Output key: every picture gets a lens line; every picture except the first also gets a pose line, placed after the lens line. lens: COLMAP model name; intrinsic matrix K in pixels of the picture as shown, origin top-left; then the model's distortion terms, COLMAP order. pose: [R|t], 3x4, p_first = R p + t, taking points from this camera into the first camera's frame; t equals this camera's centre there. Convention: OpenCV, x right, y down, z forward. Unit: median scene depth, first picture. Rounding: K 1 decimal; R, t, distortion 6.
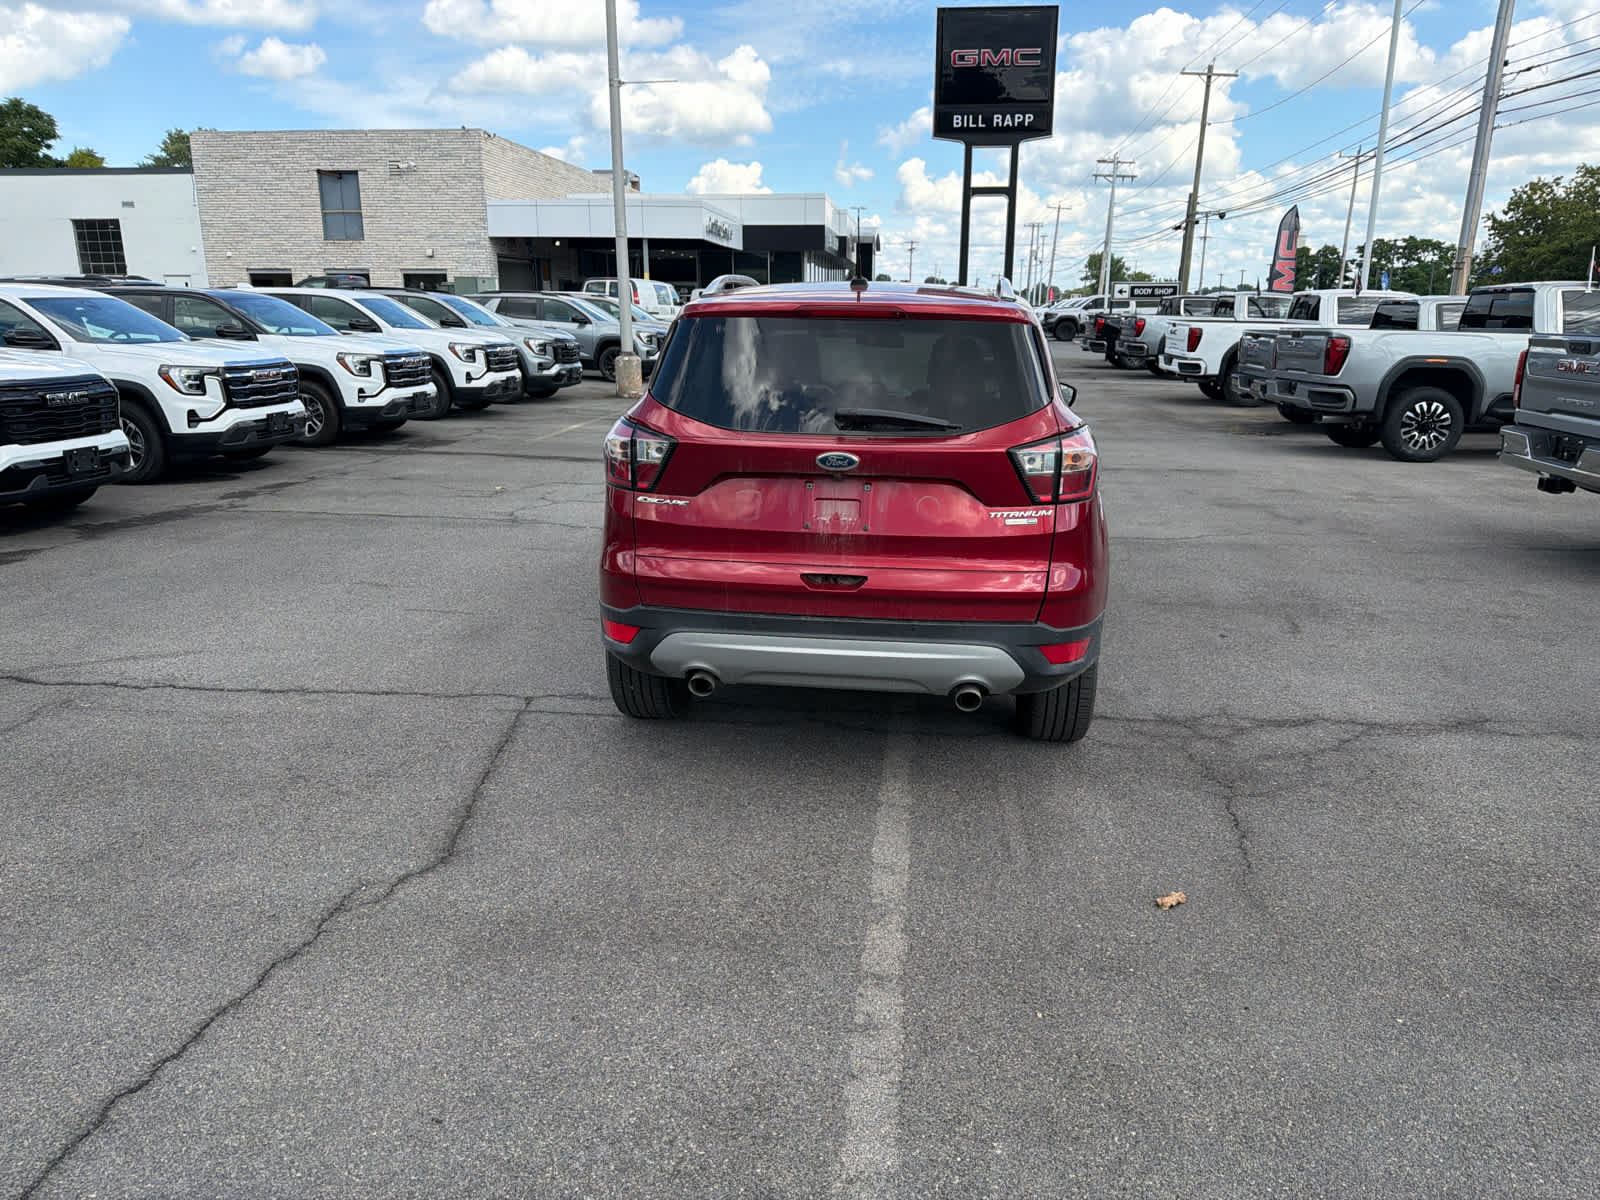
lens RADIAL K [[1132.3, 0, 809.4], [0, 1132.3, 616.9], [0, 0, 1]] dist [0.012439, -0.016961]
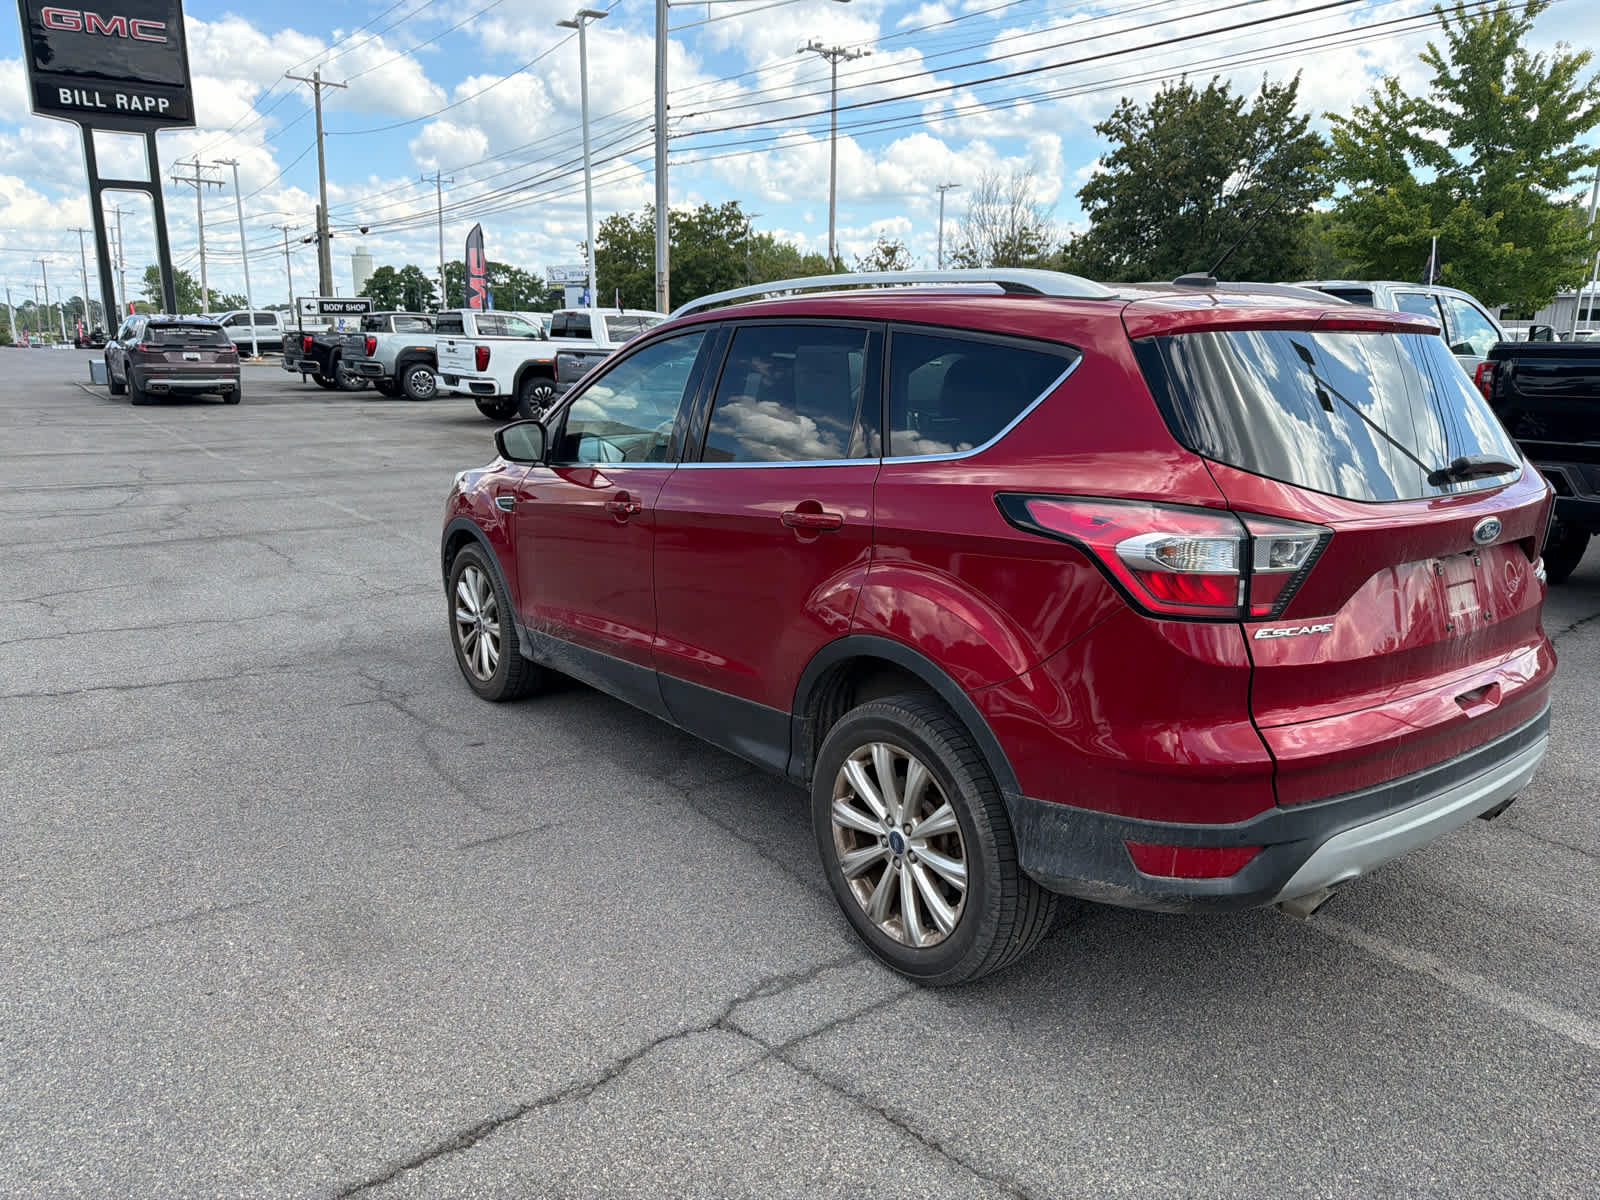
lens RADIAL K [[1132.3, 0, 798.5], [0, 1132.3, 612.1], [0, 0, 1]] dist [0.012439, -0.016961]
pose [[0.731307, -0.169214, 0.660725, -0.083942], [0.181647, 0.982068, 0.050460, -0.022227], [-0.657415, 0.083117, 0.748930, 0.083130]]
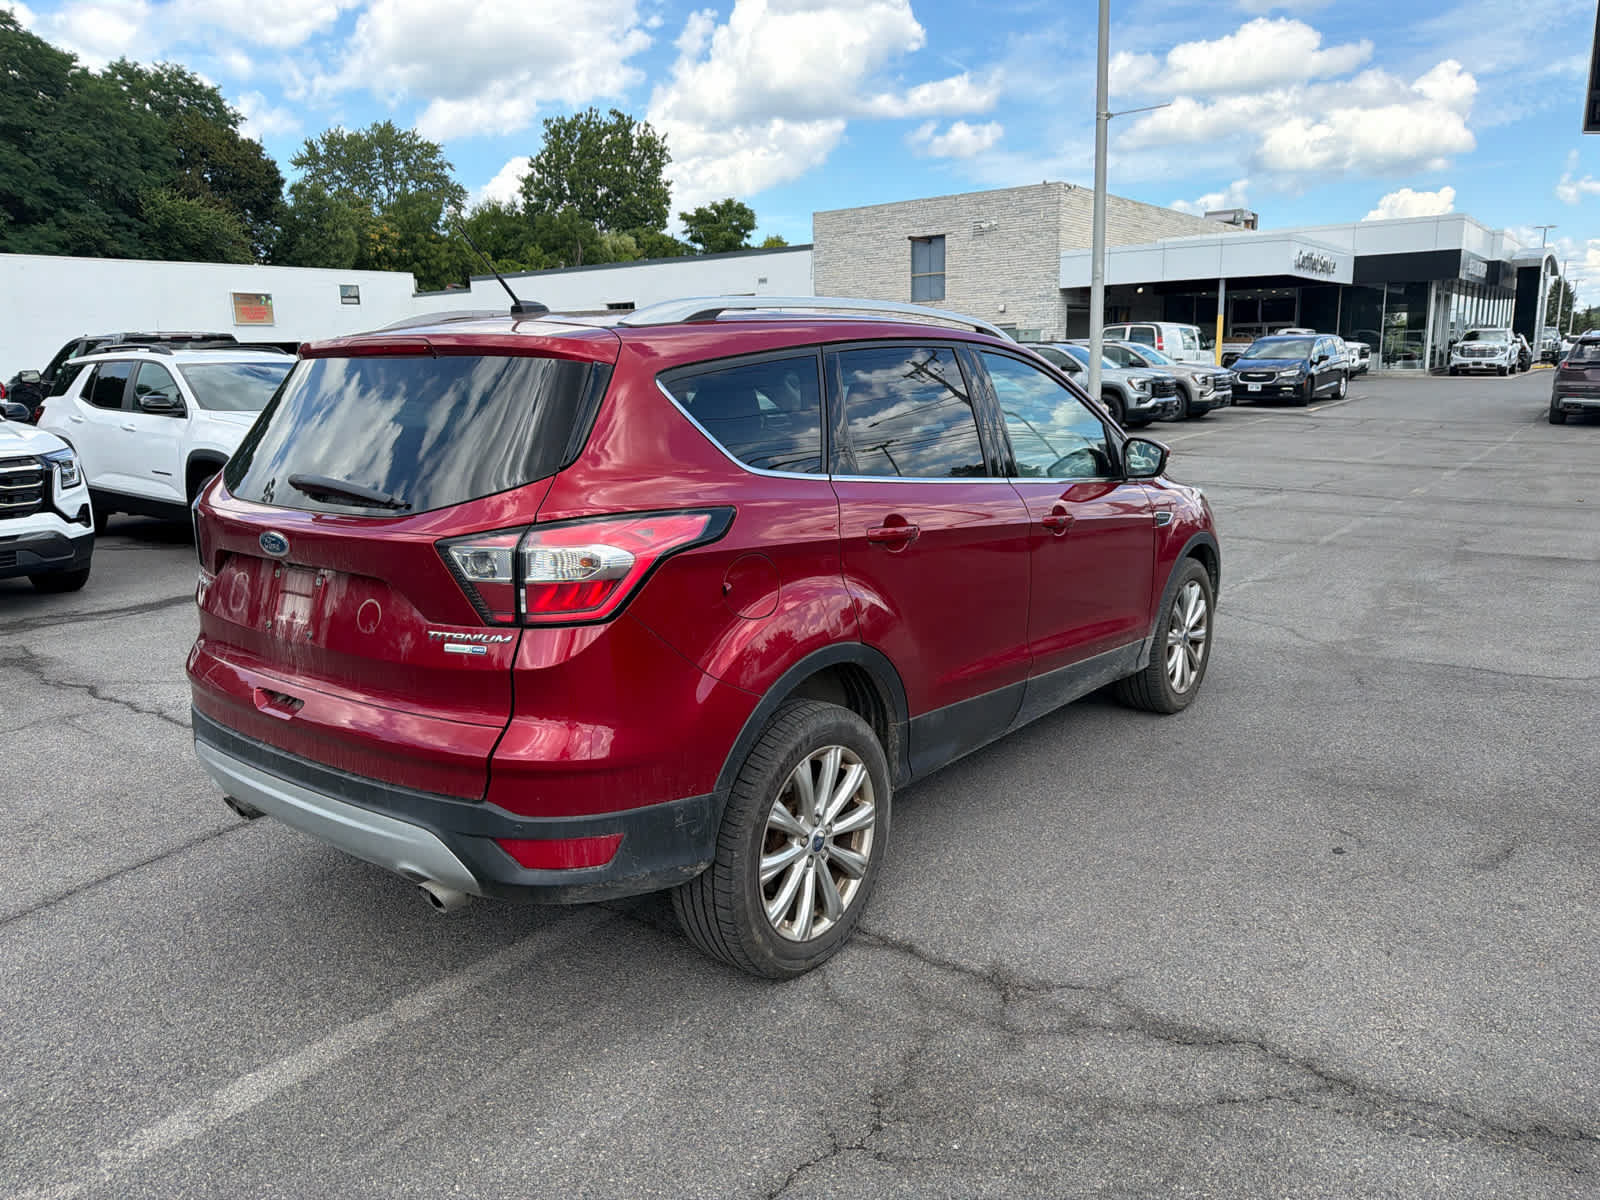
lens RADIAL K [[1132.3, 0, 808.8], [0, 1132.3, 631.1], [0, 0, 1]] dist [0.012439, -0.016961]
pose [[0.855906, 0.094042, -0.508509, 0.078915], [-0.109767, 0.993957, -0.000936, -0.013087], [0.505348, 0.056619, 0.861056, 0.059035]]
